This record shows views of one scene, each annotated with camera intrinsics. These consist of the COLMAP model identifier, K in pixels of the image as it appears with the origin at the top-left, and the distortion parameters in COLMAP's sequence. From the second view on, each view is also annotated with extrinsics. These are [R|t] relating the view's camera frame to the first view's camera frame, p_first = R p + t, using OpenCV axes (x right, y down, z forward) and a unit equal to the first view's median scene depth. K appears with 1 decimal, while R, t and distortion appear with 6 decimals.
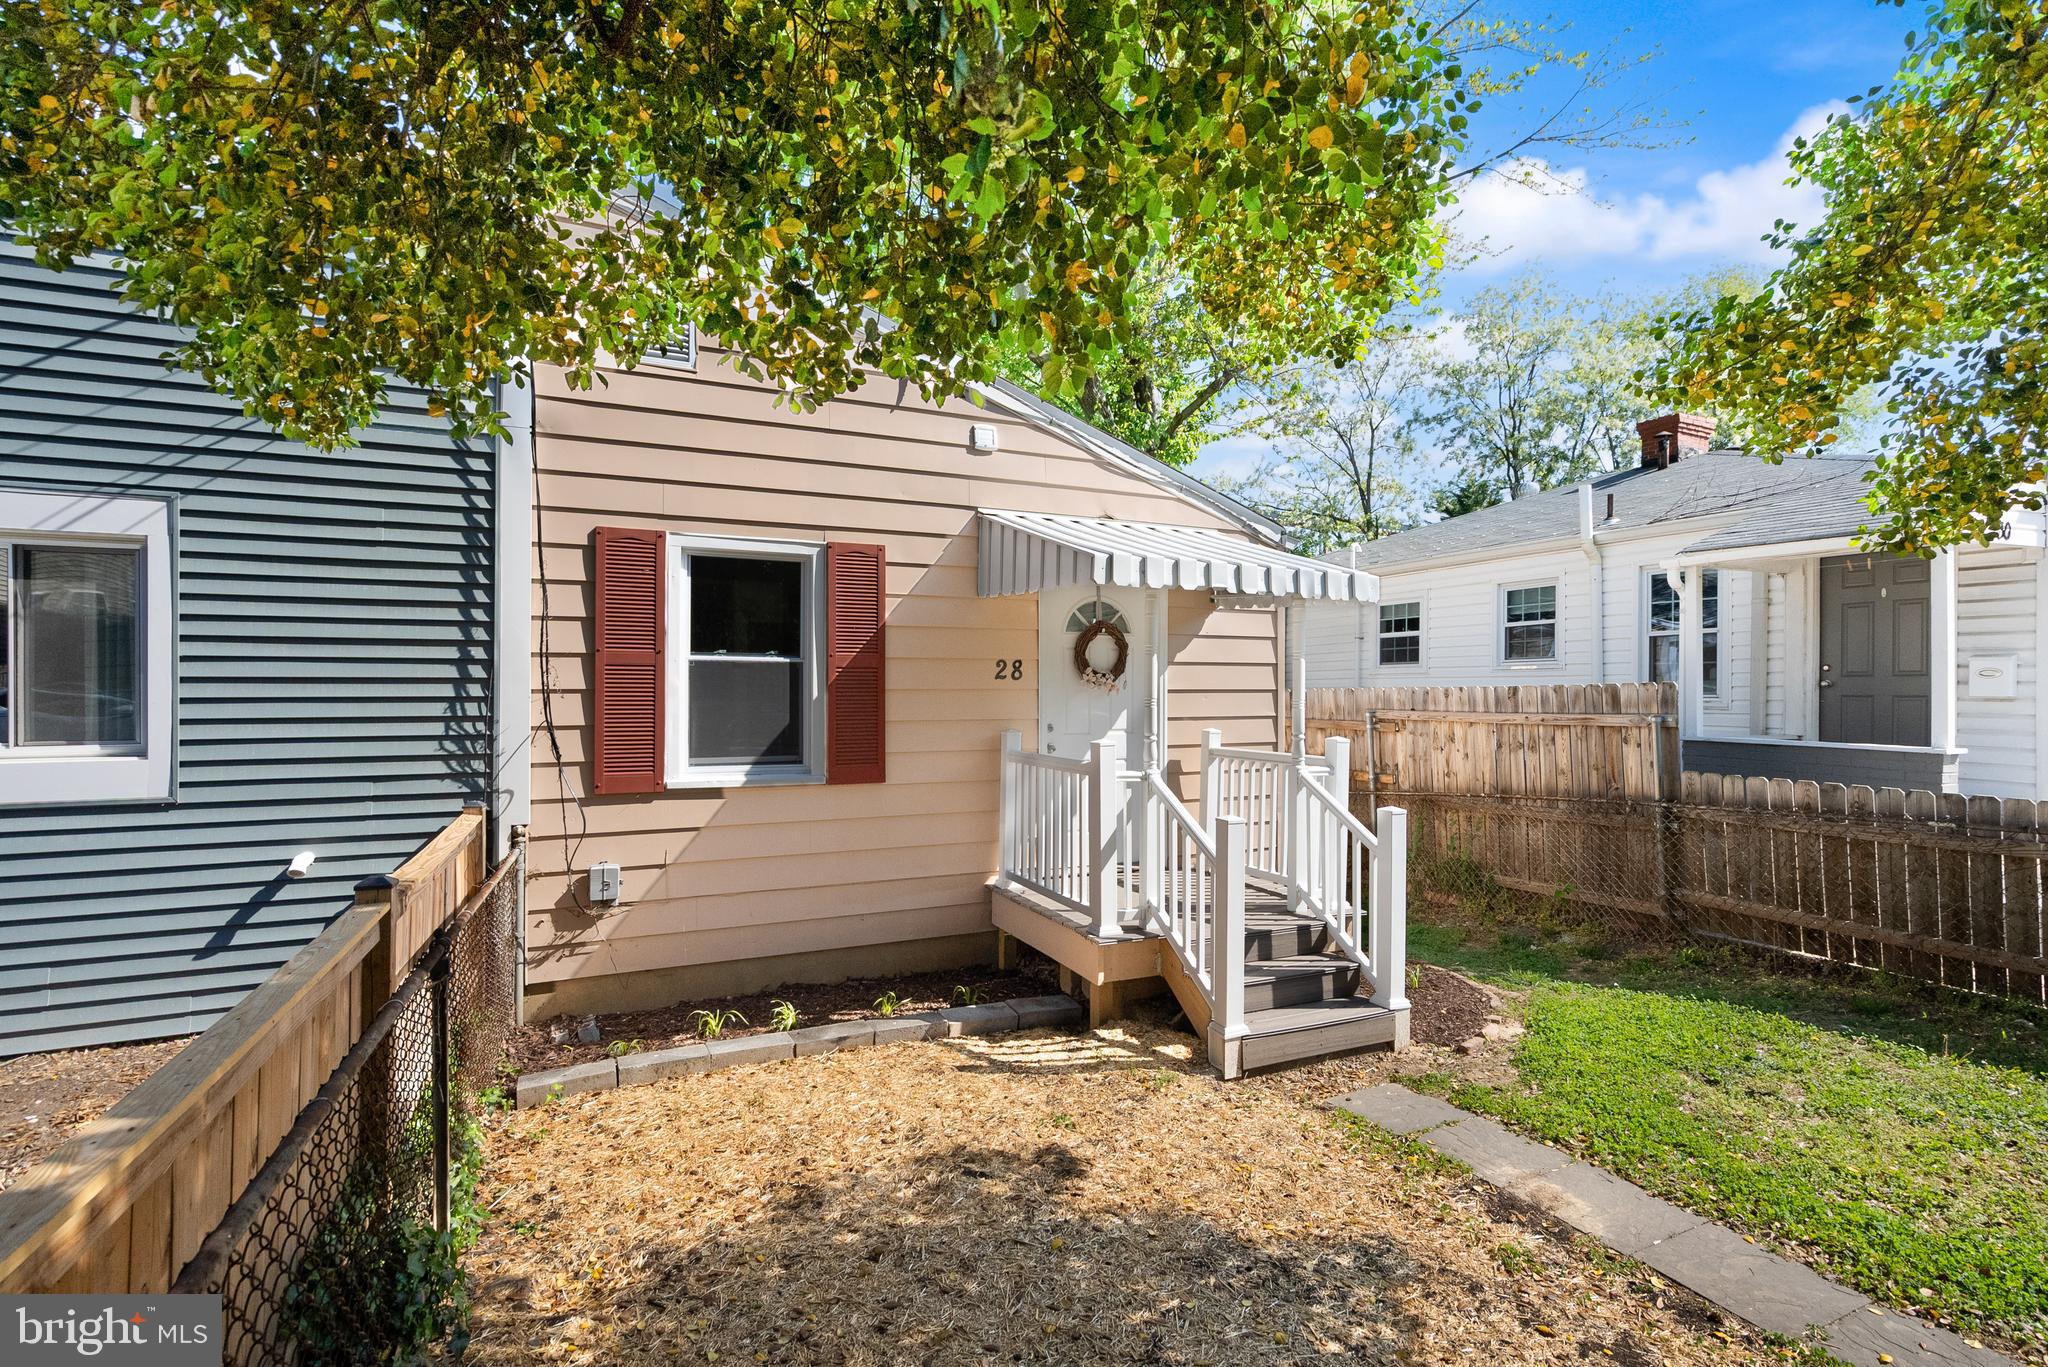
lens RADIAL K [[958.8, 0, 1025.8], [0, 958.8, 705.1], [0, 0, 1]] dist [-0.000268, 0.000483]
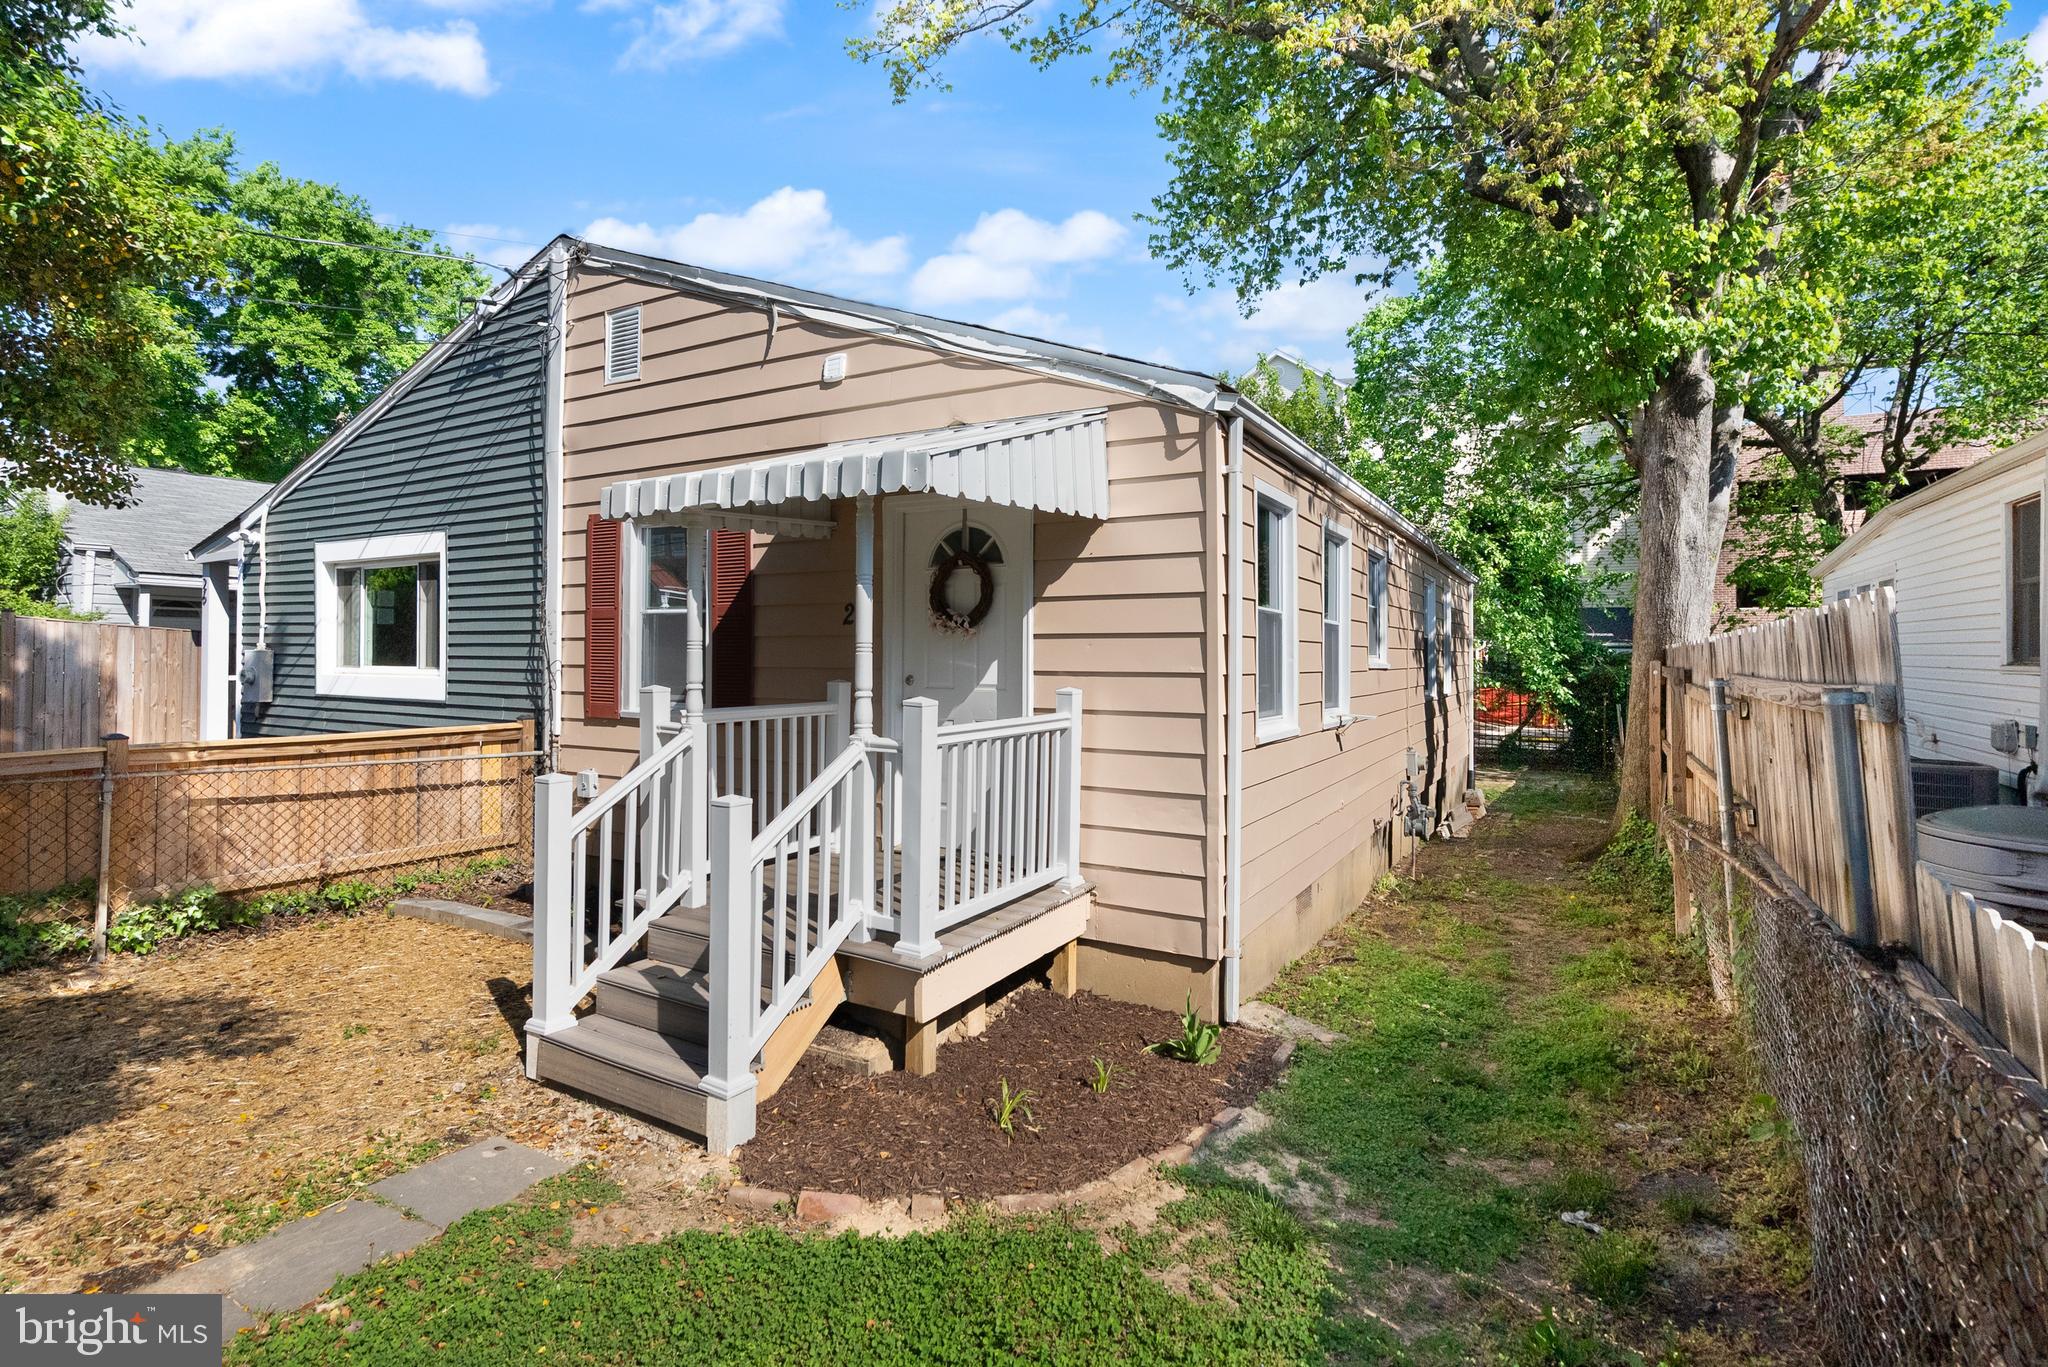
lens RADIAL K [[958.8, 0, 1017.2], [0, 958.8, 659.9], [0, 0, 1]] dist [-0.000268, 0.000483]
pose [[0.579448, 0.007879, -0.814971, 0.884628], [-0.017189, 0.999849, -0.002555, 0.006754], [0.814828, 0.015489, 0.579496, 0.647091]]
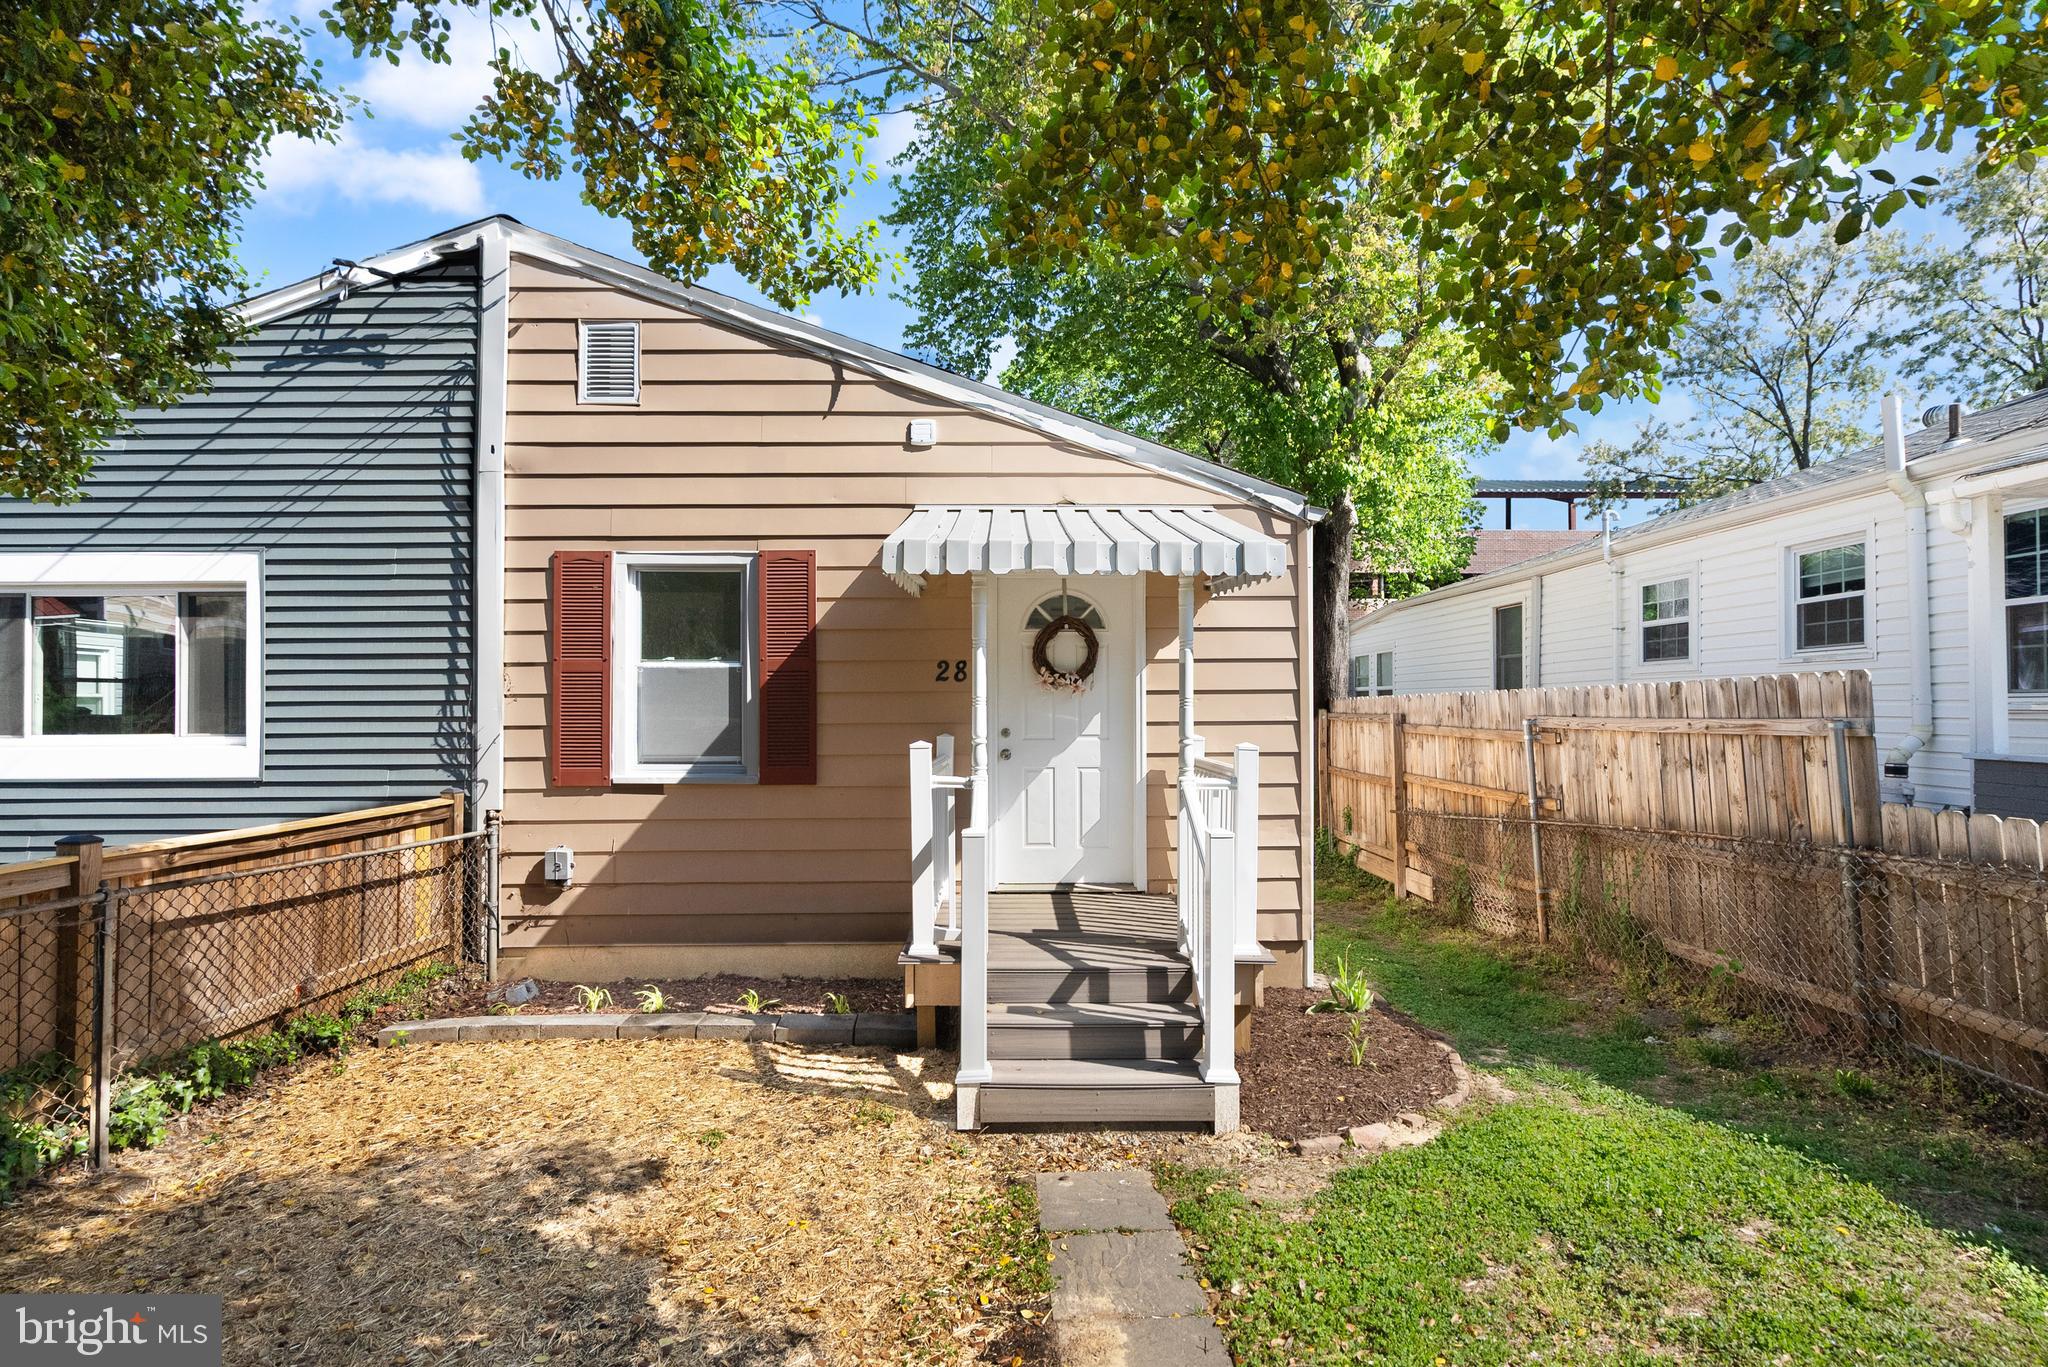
lens RADIAL K [[958.8, 0, 1013.6], [0, 958.8, 705.8], [0, 0, 1]] dist [-0.000268, 0.000483]
pose [[0.913510, -0.006200, -0.406770, 0.463674], [-0.000561, 0.999864, -0.016500, 0.014668], [0.406816, 0.015301, 0.913382, 0.165420]]
